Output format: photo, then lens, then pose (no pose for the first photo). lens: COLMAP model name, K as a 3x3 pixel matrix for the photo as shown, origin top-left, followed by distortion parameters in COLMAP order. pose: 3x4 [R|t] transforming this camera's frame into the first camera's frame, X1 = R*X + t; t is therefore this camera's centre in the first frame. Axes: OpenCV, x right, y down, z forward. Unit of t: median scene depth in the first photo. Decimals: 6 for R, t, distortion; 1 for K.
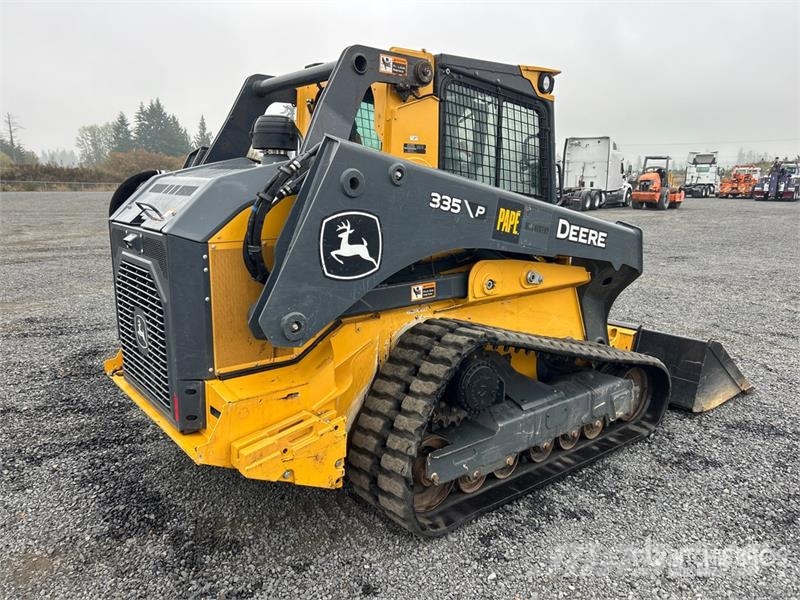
lens RADIAL K [[595.5, 0, 400.0], [0, 595.5, 300.0], [0, 0, 1]] dist [0.093453, -0.121602]
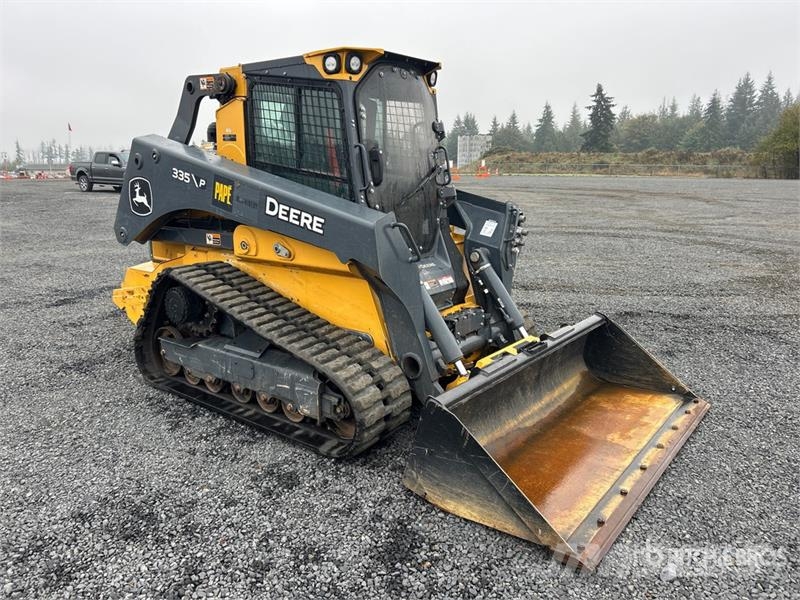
lens RADIAL K [[595.5, 0, 400.0], [0, 595.5, 300.0], [0, 0, 1]] dist [0.093453, -0.121602]
pose [[0.237160, 0.212554, -0.947932, 1.562826], [-0.196666, 0.966071, 0.167419, -0.205582], [0.951356, 0.146721, 0.270915, 1.077347]]
